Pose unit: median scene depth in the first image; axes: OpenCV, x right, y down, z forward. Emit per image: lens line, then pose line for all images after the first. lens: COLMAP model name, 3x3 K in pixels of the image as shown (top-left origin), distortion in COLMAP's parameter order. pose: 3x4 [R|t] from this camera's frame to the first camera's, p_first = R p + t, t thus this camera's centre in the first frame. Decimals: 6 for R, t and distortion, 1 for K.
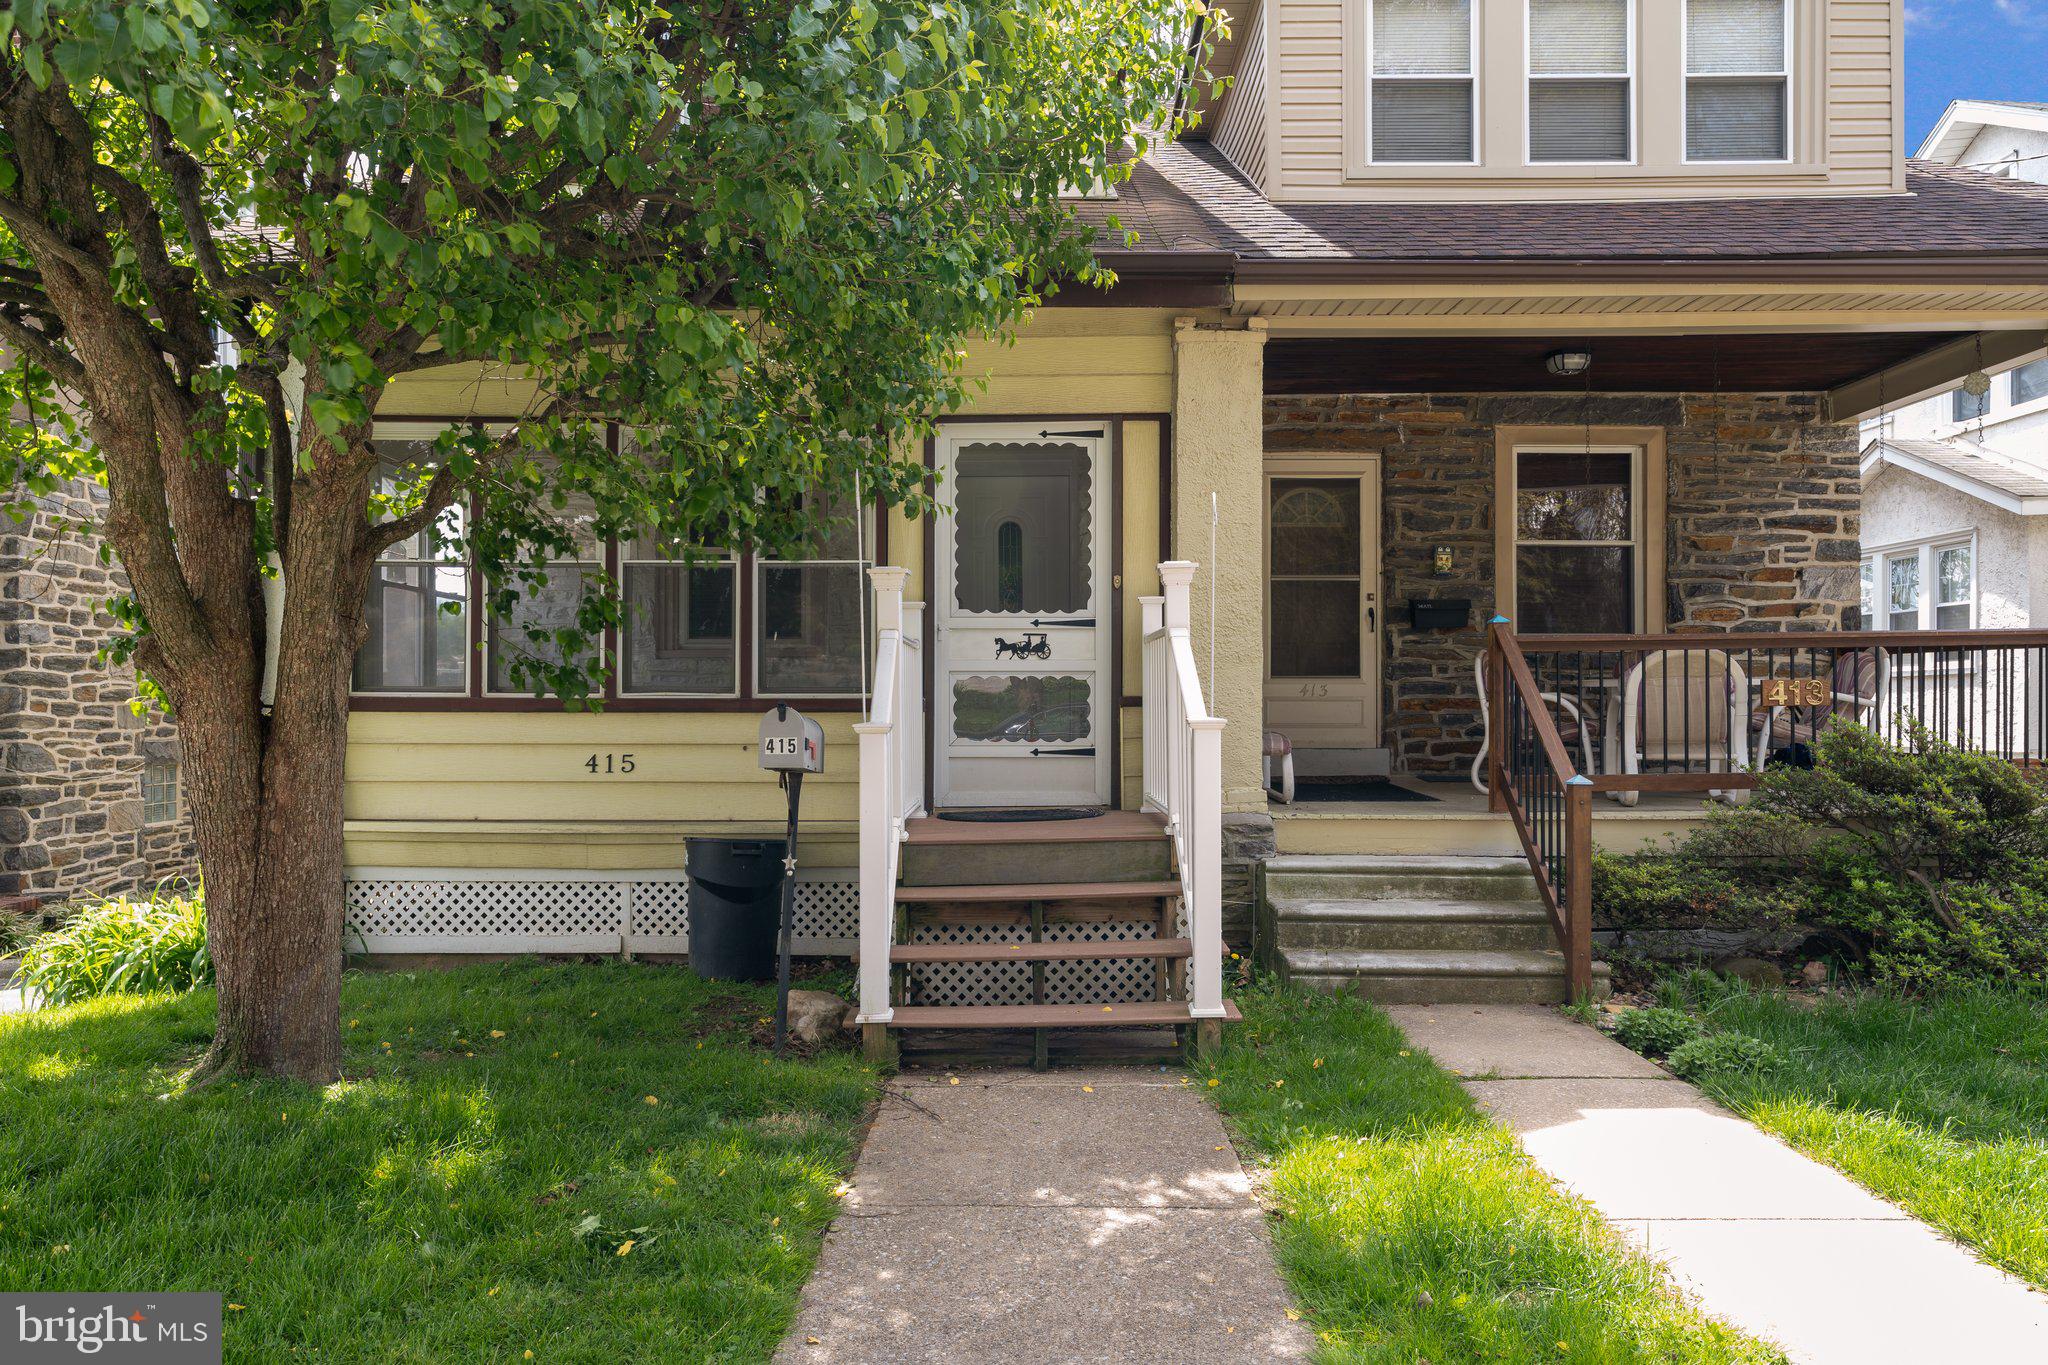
lens RADIAL K [[1378.9, 0, 1024.0], [0, 1378.9, 682.5], [0, 0, 1]] dist [0.002814, 0.000339]
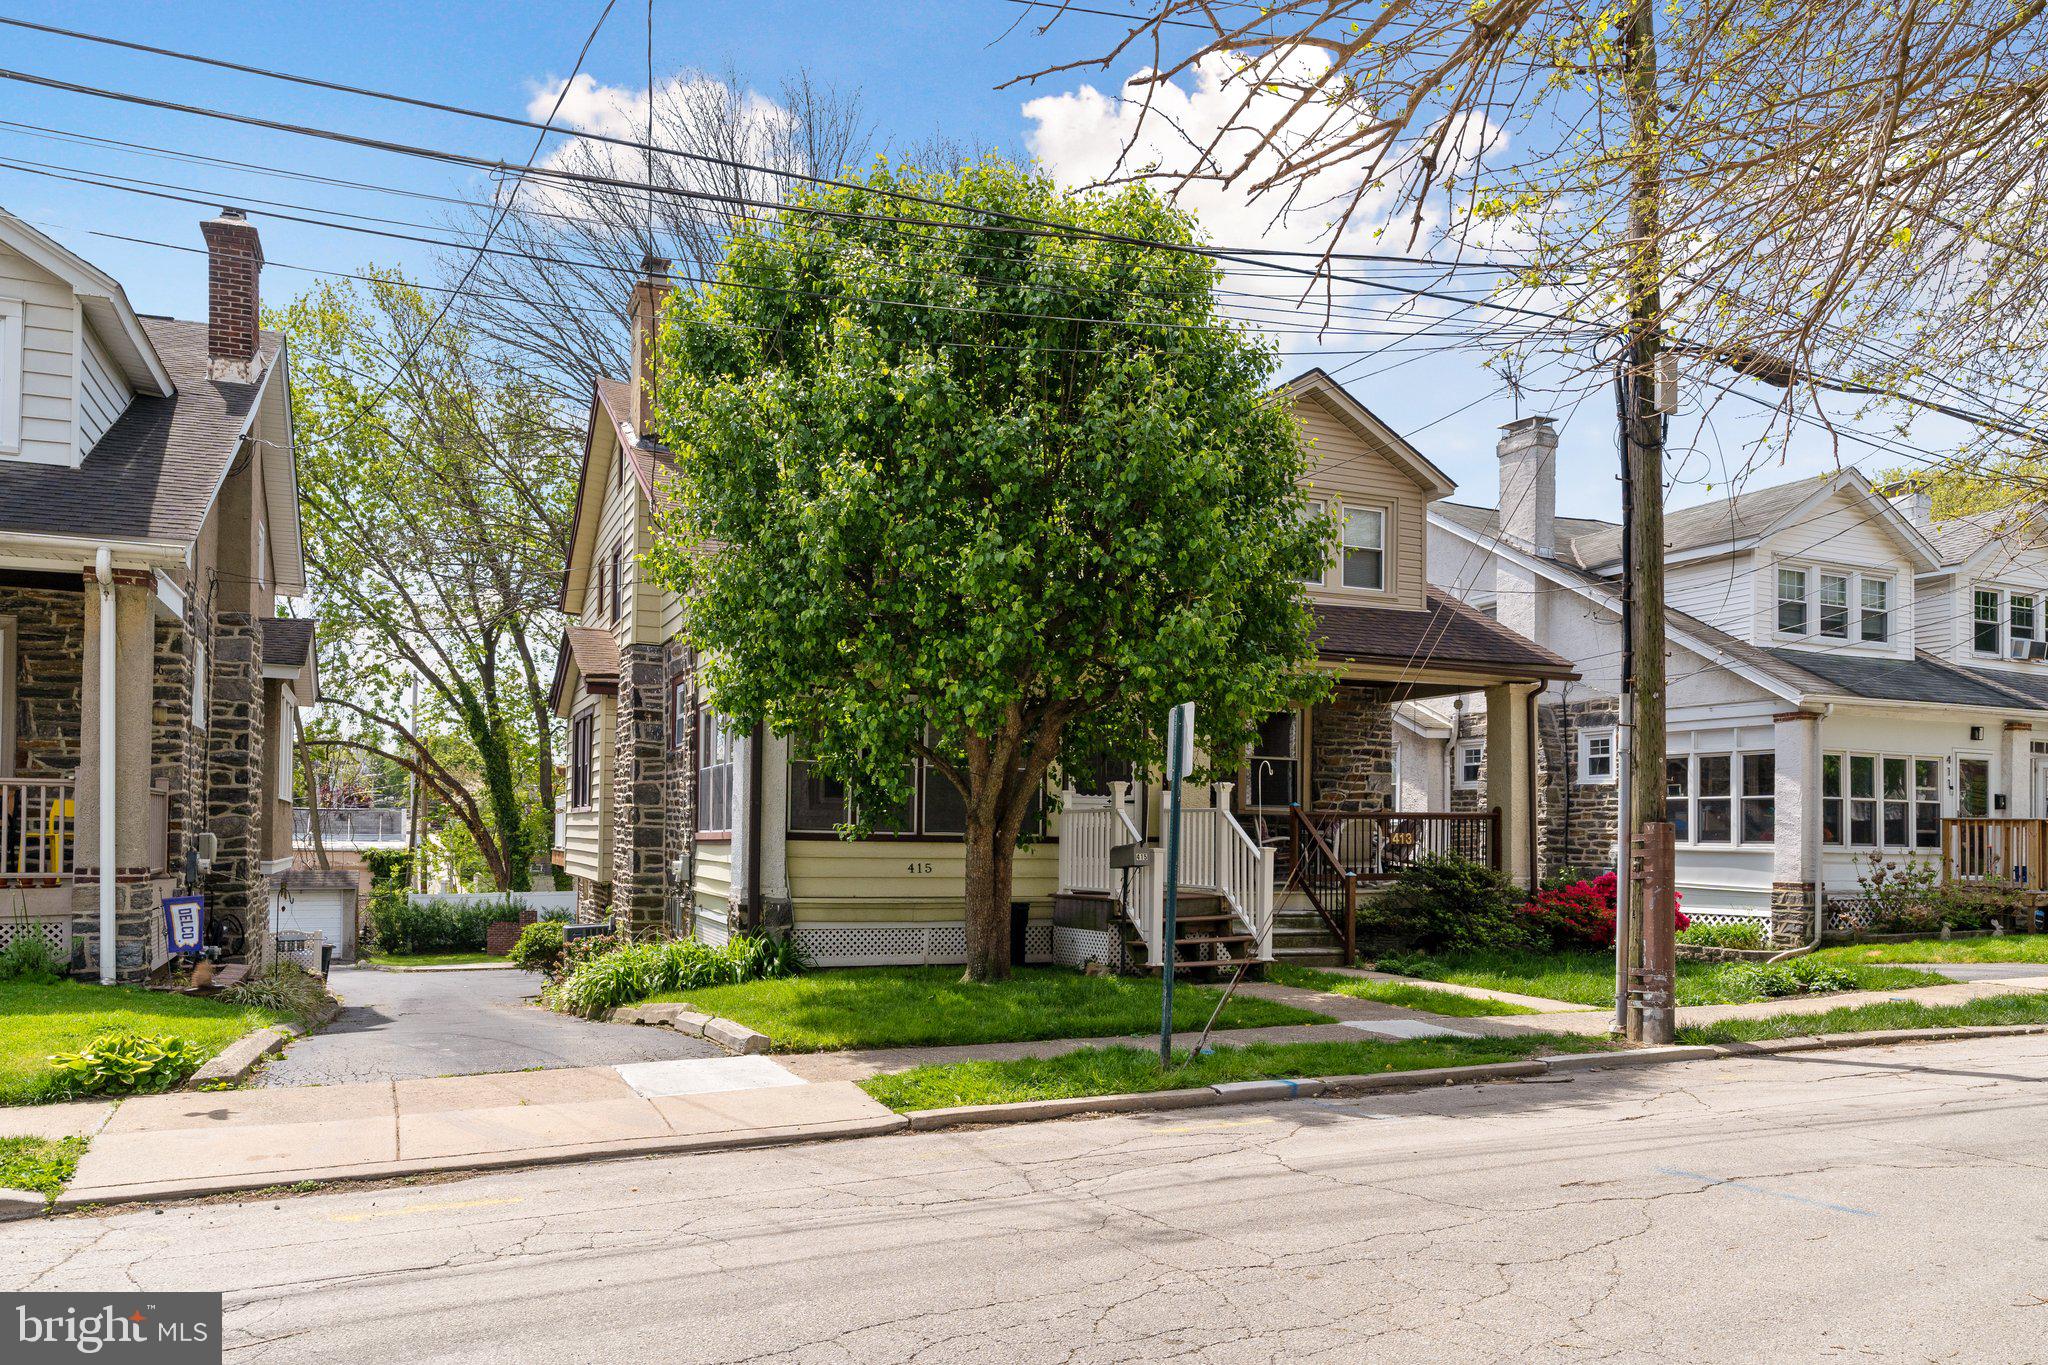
lens RADIAL K [[1400.6, 0, 1029.1], [0, 1400.6, 776.6], [0, 0, 1]] dist [0.007379, 0.001553]
pose [[0.911722, 0.028815, 0.409795, -0.722740], [-0.018838, 0.999420, -0.028364, -0.013498], [-0.410375, 0.018140, 0.911736, -0.657711]]
